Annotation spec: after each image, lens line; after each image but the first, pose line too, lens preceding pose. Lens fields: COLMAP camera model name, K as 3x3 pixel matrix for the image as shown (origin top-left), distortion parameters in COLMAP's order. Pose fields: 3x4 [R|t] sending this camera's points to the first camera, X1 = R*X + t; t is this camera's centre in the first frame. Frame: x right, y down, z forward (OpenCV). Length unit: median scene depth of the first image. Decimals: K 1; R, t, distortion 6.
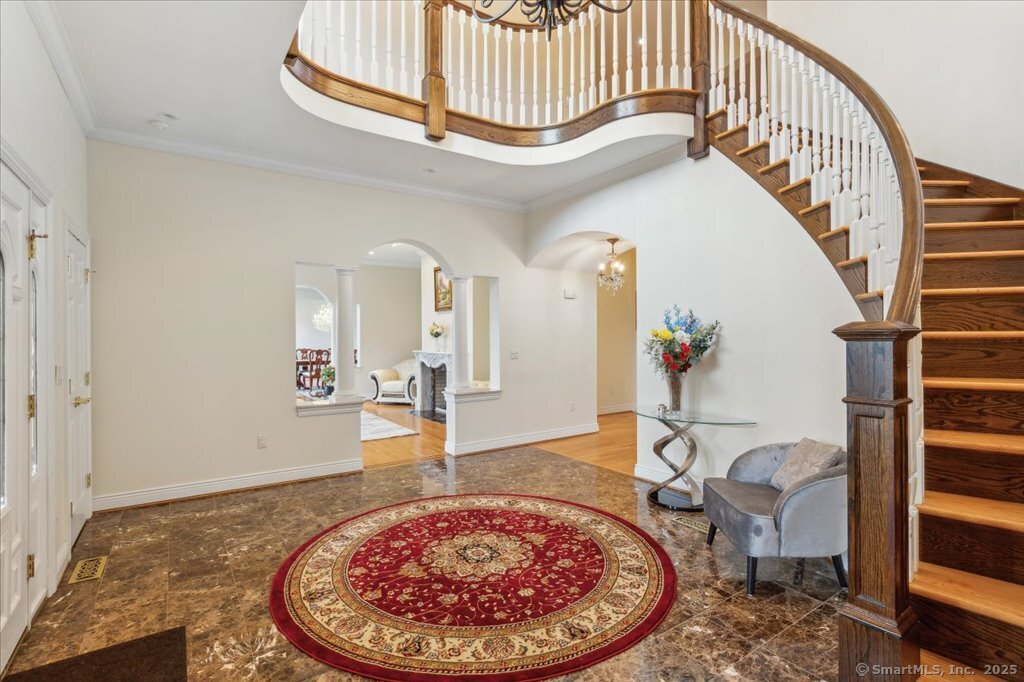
lens RADIAL K [[501.5, 0, 512.0], [0, 501.5, 341.0], [0, 0, 1]] dist [0.000611, 0.000001]
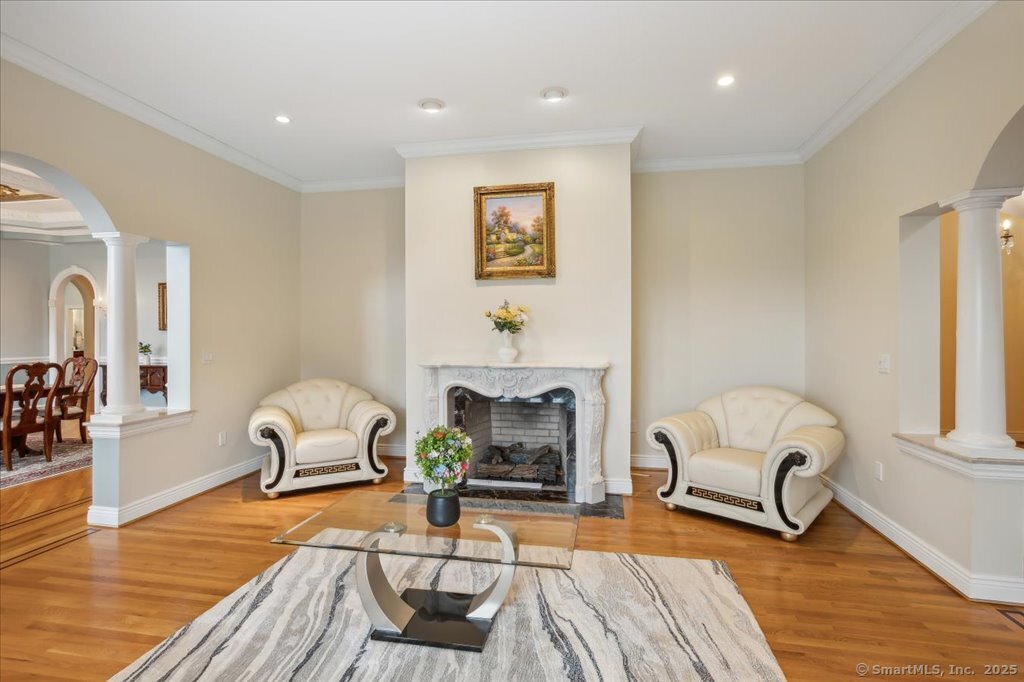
lens RADIAL K [[462.9, 0, 512.0], [0, 462.9, 341.0], [0, 0, 1]] dist [0.000098, -0.000007]
pose [[0.712329, -0.002920, 0.701839, -0.433460], [0.001110, 0.999995, 0.003034, -0.001185], [-0.701844, -0.001382, 0.712329, 0.650223]]
